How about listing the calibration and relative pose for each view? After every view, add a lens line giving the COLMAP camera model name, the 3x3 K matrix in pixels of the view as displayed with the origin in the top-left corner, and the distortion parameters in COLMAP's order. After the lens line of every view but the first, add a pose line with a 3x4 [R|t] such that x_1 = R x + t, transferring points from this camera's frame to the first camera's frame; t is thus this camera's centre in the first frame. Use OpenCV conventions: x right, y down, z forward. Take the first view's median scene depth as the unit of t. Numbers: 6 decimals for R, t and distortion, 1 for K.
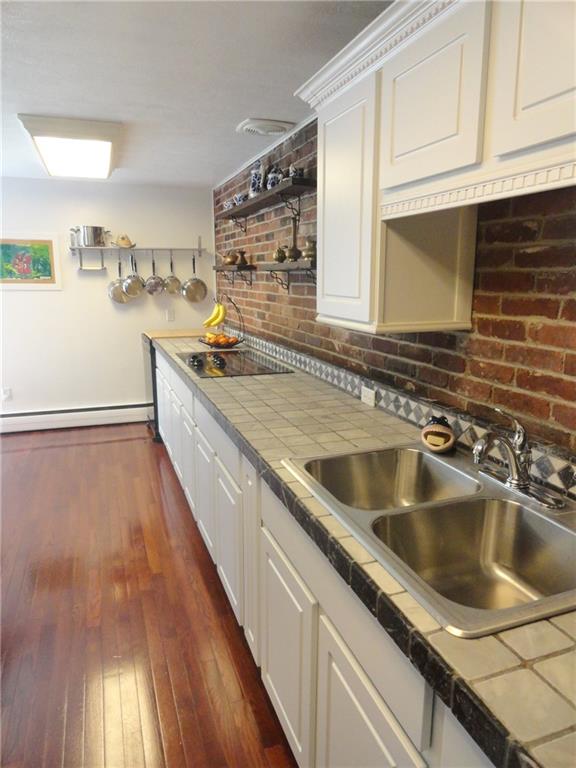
lens RADIAL K [[530.8, 0, 286.6], [0, 530.8, 382.1], [0, 0, 1]] dist [-0.000305, 0.008085]
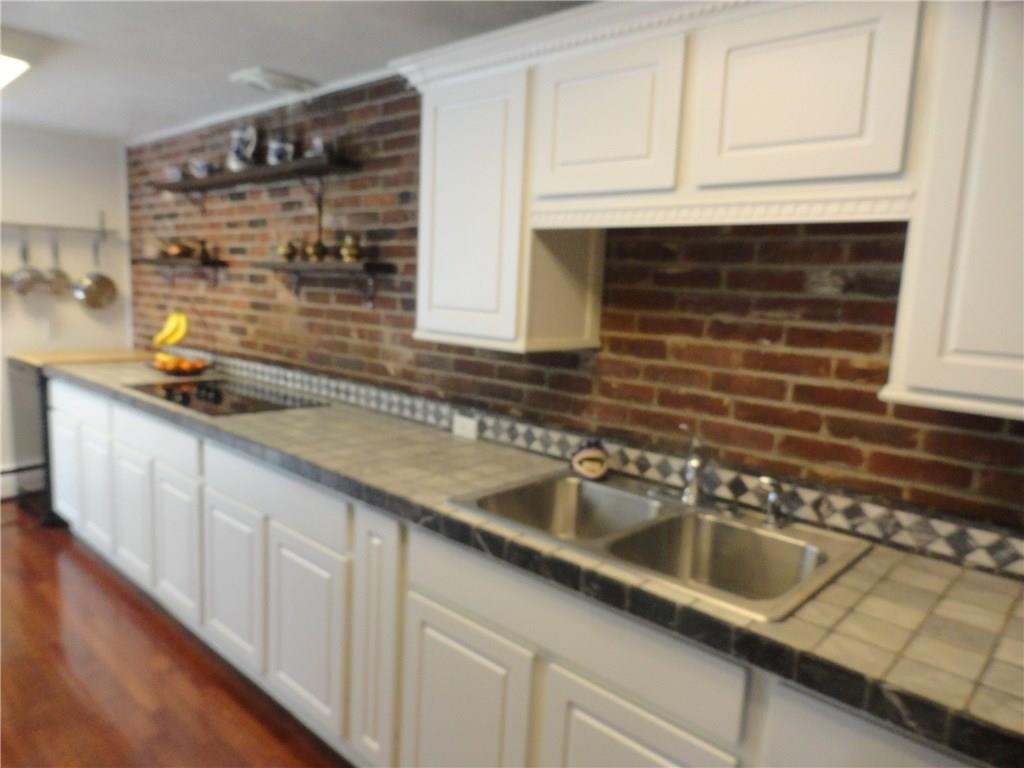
lens RADIAL K [[707.8, 0, 506.2], [0, 707.8, 385.2], [0, 0, 1]] dist [-0.000305, 0.008085]
pose [[0.887892, -0.024102, 0.459421, -0.314232], [0.046639, 0.998198, -0.037768, 0.005465], [-0.457683, 0.054961, 0.887415, -0.031425]]
